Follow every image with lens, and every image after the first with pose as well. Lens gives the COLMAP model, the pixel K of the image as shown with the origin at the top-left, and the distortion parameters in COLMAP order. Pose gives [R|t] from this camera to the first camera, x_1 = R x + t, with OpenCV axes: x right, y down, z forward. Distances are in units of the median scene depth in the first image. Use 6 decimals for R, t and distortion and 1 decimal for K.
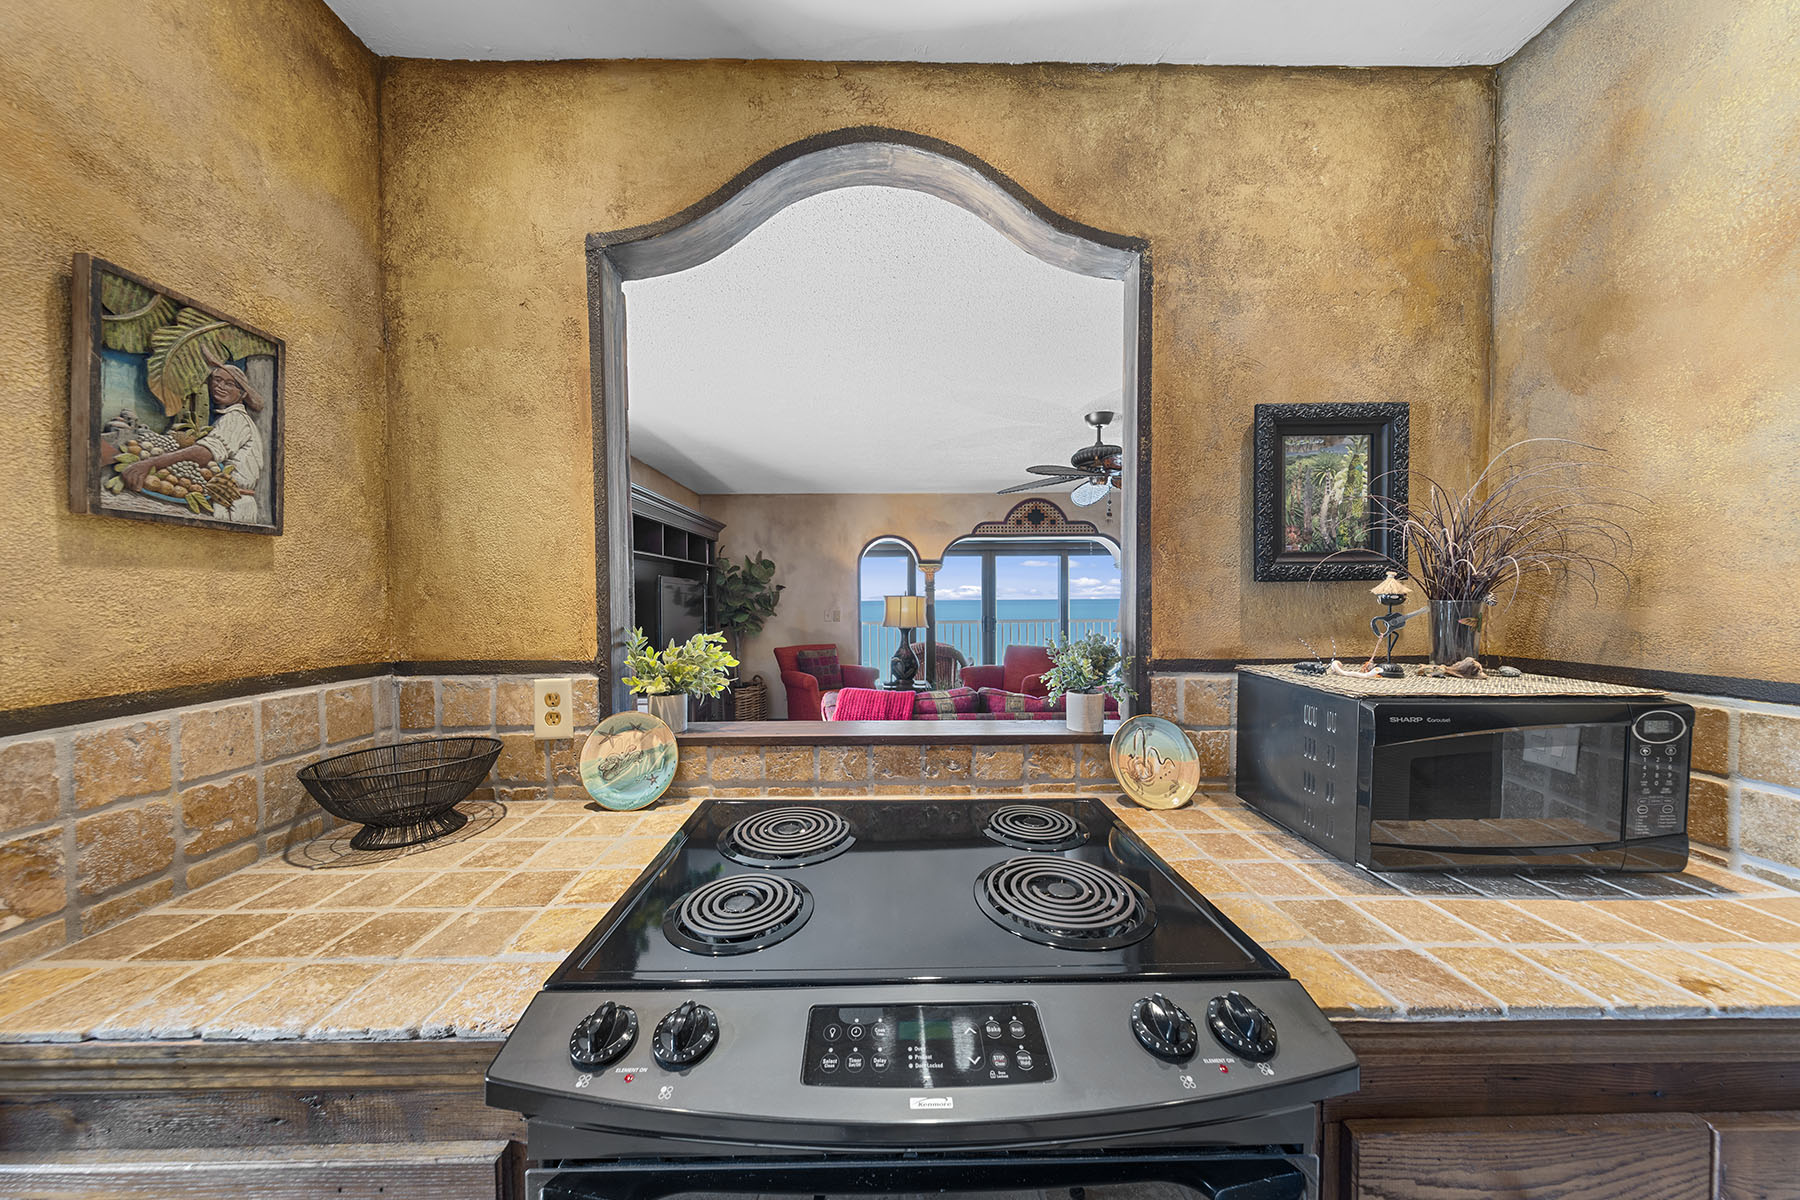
lens RADIAL K [[569.3, 0, 889.6], [0, 569.3, 612.9], [0, 0, 1]] dist [0.000690, -0.000006]
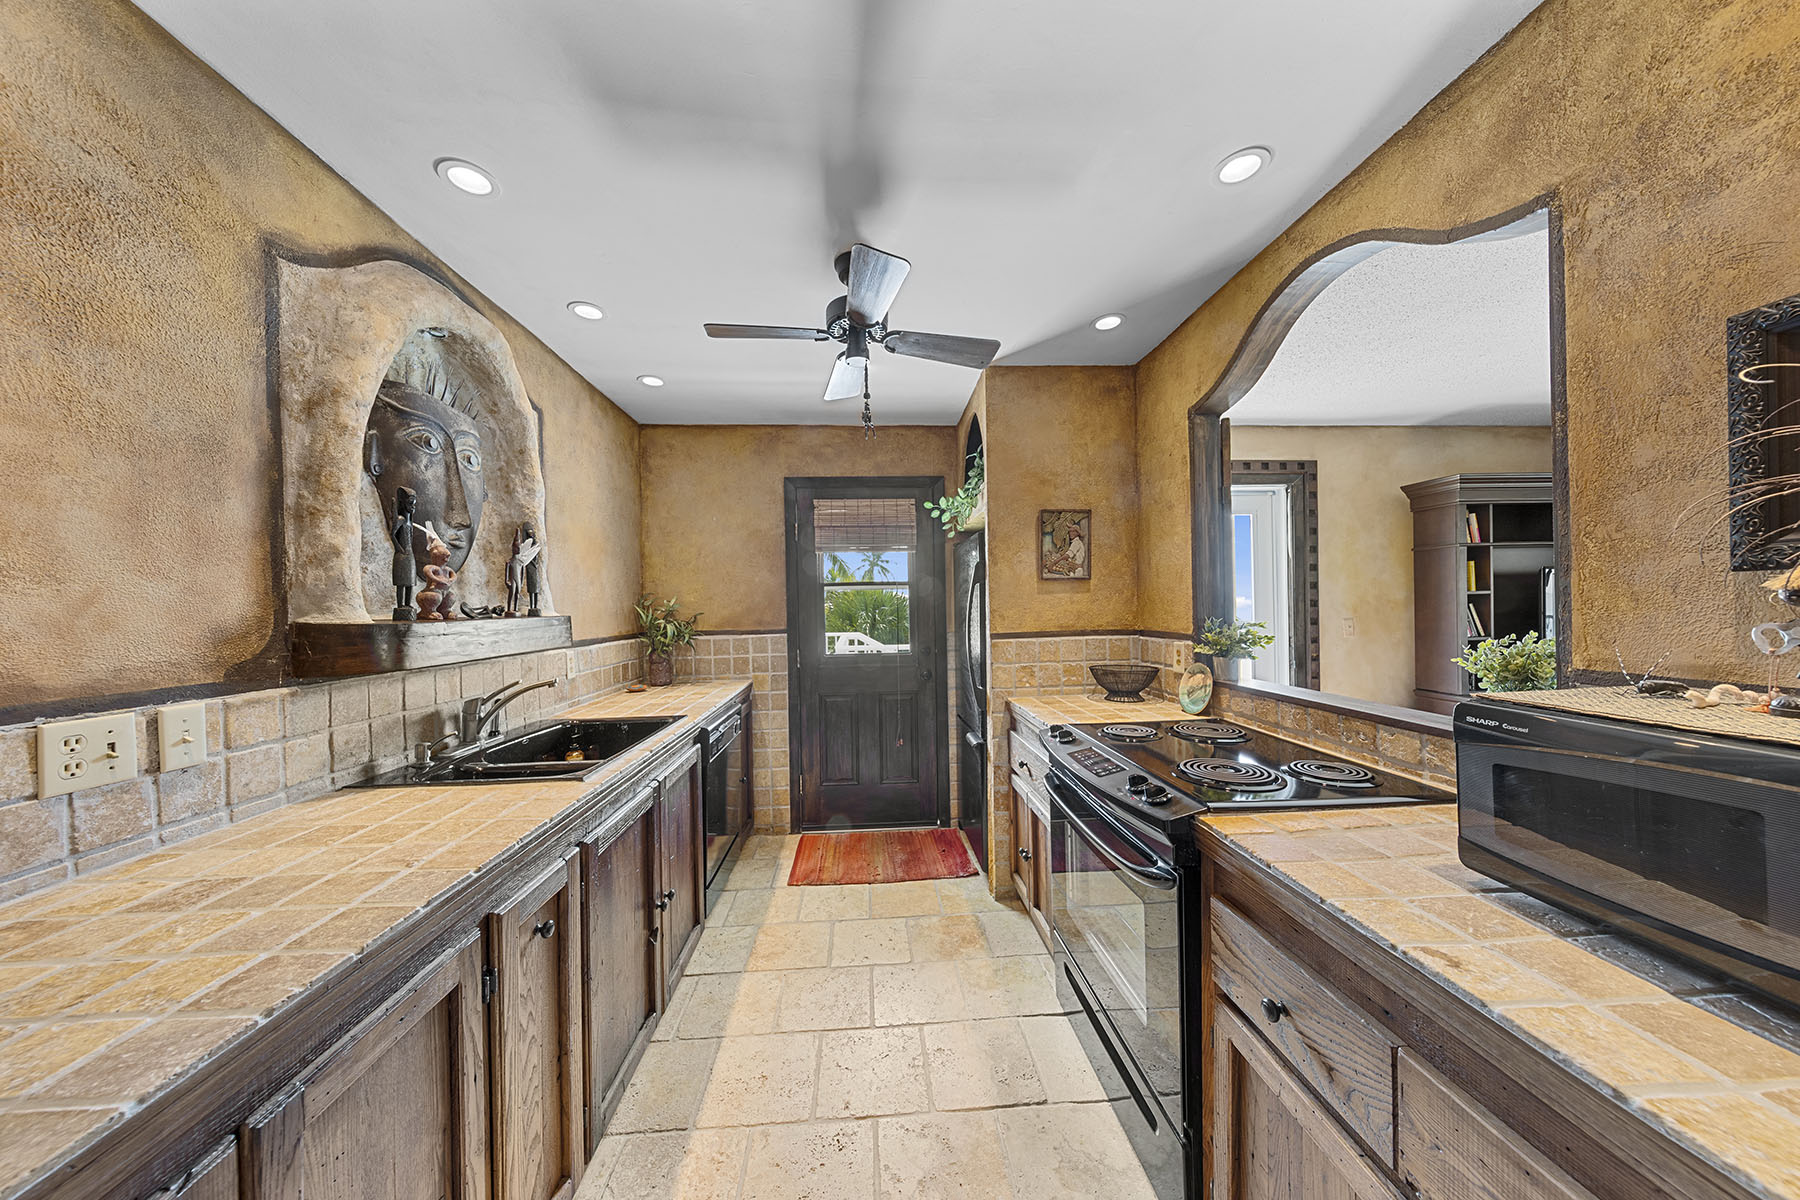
lens RADIAL K [[569.3, 0, 889.6], [0, 569.3, 612.9], [0, 0, 1]] dist [0.000690, -0.000006]
pose [[0.033252, 0.015879, -0.999321, 1.324557], [-0.005784, 0.999860, 0.015695, -0.009305], [0.999430, 0.005258, 0.033339, -0.053005]]
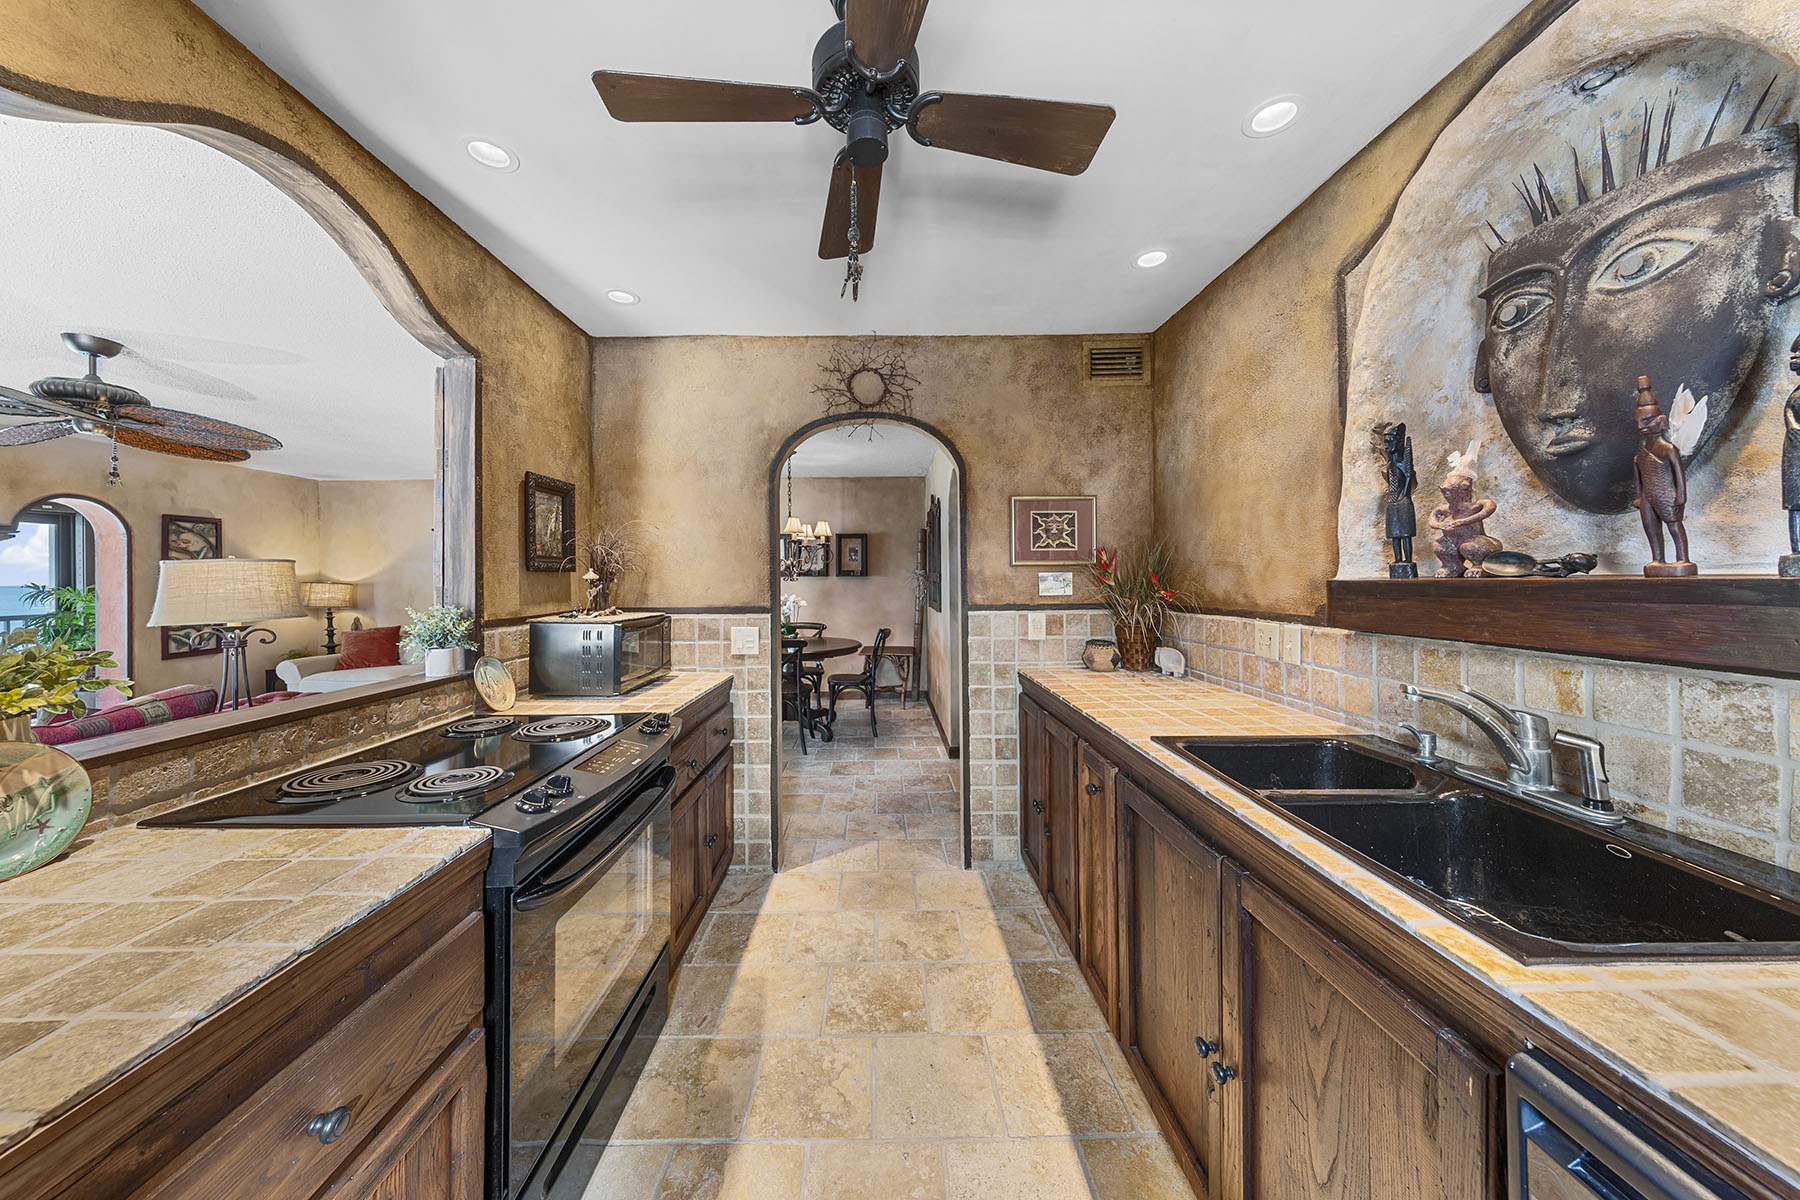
lens RADIAL K [[580.0, 0, 889.3], [0, 580.0, 576.1], [0, 0, 1]] dist [0.000332, 0.000059]
pose [[-0.001456, 0.009121, 0.999957, -1.128304], [0.031605, 0.999459, -0.009070, 0.009878], [-0.999499, 0.031591, -0.001744, -0.103588]]
